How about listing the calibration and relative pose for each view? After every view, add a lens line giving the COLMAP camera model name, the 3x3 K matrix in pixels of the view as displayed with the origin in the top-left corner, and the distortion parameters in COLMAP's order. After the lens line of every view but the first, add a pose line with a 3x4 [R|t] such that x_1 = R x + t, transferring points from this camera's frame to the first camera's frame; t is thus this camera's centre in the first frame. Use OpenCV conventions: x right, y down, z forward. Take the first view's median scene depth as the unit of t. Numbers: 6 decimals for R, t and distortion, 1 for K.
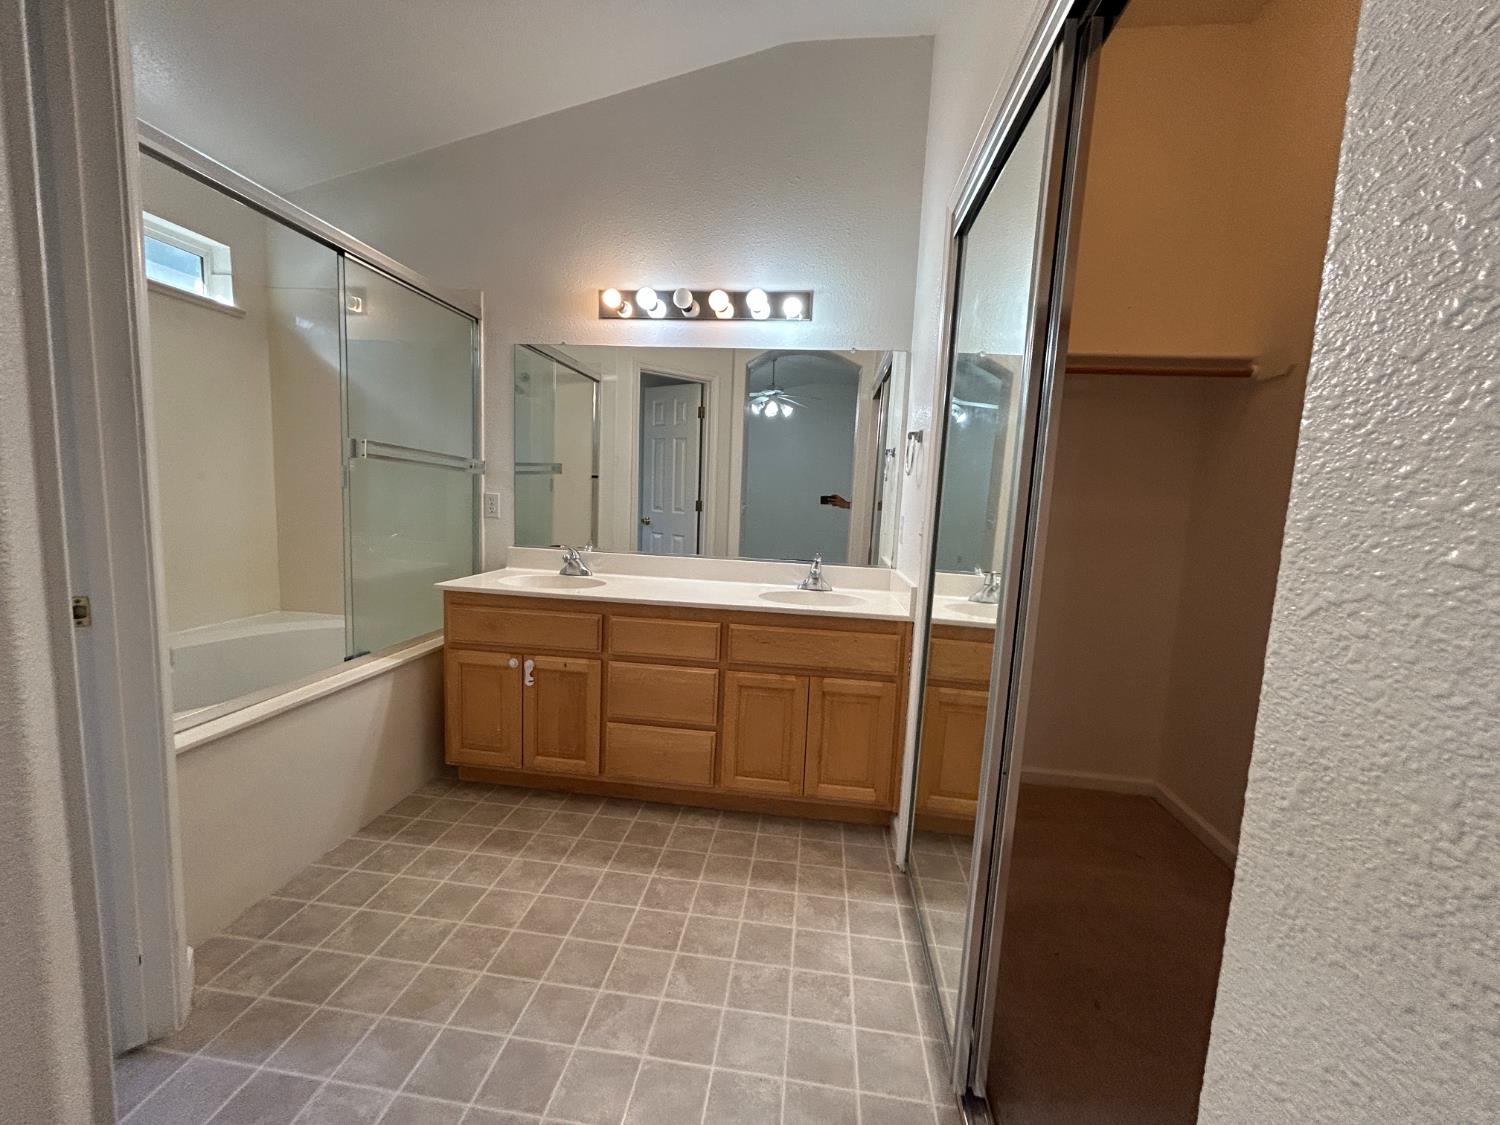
lens RADIAL K [[606.1, 0, 750.0], [0, 606.1, 562.5], [0, 0, 1]] dist [0.001263, 0.000868]
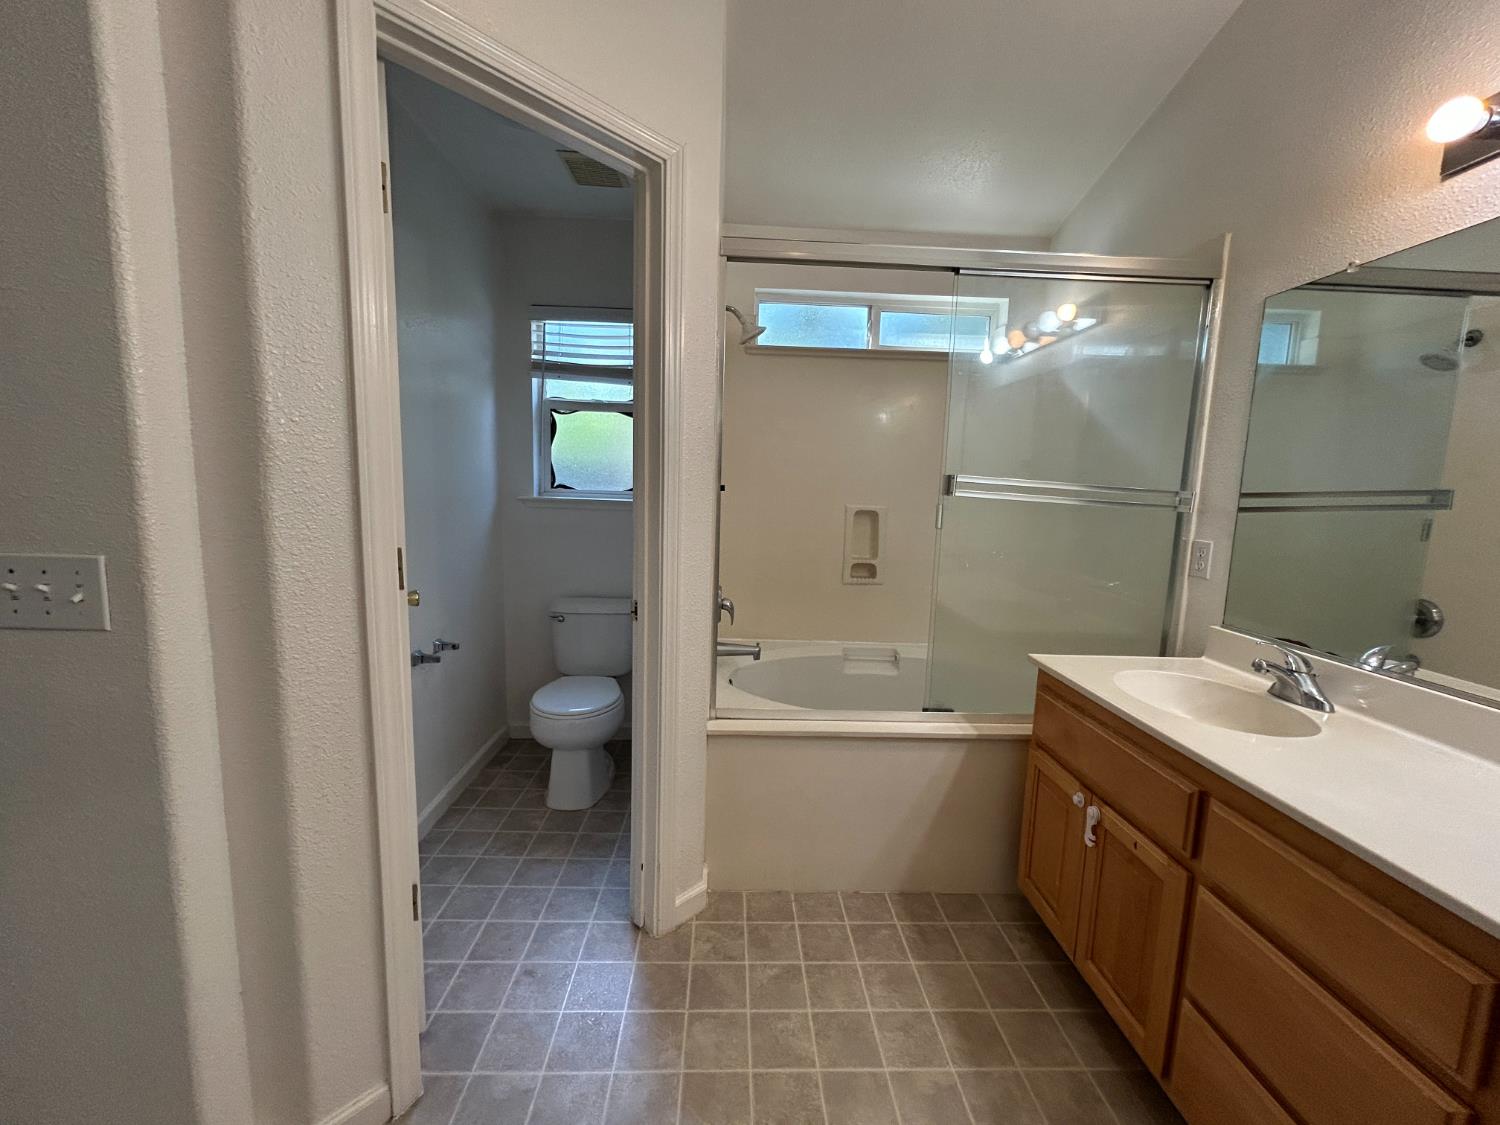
lens RADIAL K [[606.1, 0, 750.0], [0, 606.1, 562.5], [0, 0, 1]] dist [0.001263, 0.000868]
pose [[0.152791, 0.085521, -0.984551, 0.182426], [-0.135222, 0.988688, 0.064895, -0.083254], [0.978964, 0.123218, 0.162627, 0.515545]]
